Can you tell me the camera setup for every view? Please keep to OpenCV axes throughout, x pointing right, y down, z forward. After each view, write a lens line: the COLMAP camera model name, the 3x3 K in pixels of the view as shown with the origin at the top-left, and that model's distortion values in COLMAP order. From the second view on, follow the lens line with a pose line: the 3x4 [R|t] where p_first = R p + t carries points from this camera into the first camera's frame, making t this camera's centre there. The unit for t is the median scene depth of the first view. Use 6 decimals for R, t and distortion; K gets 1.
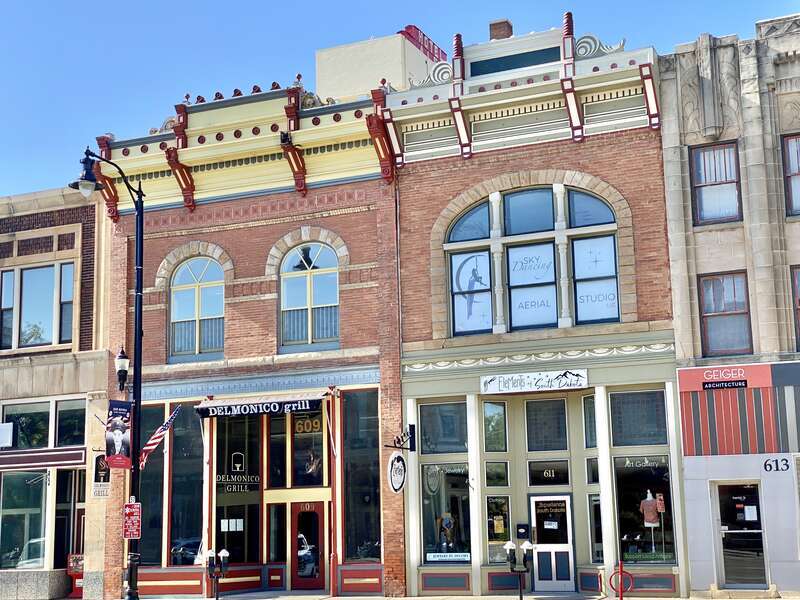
lens RADIAL K [[1233.0, 0, 400.0], [0, 1233.0, 300.0], [0, 0, 1]] dist [0.099837, -0.005398]
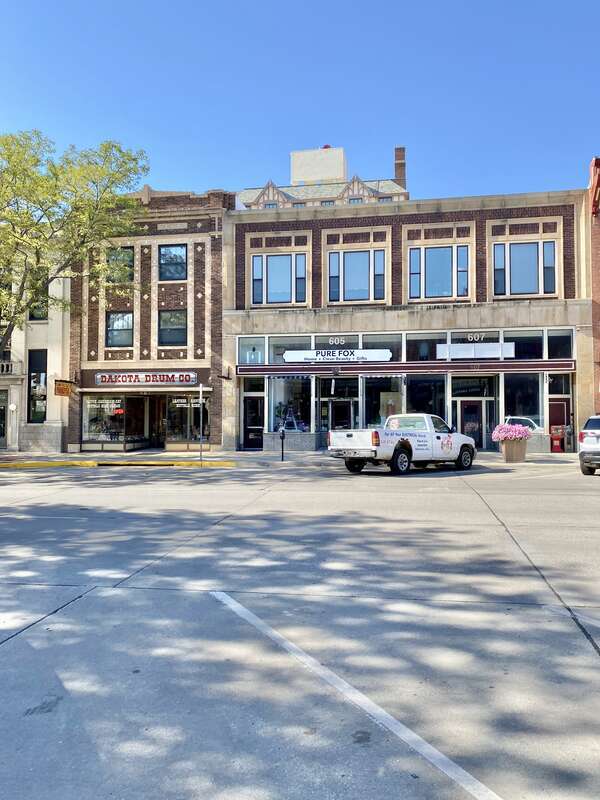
lens RADIAL K [[617.6, 0, 300.0], [0, 617.6, 400.0], [0, 0, 1]] dist [0.071189, -0.122422]
pose [[0.970837, 0.031580, 0.237653, -0.946911], [-0.066059, 0.988150, 0.138552, 0.099087], [-0.230461, -0.150210, 0.961418, 0.369472]]
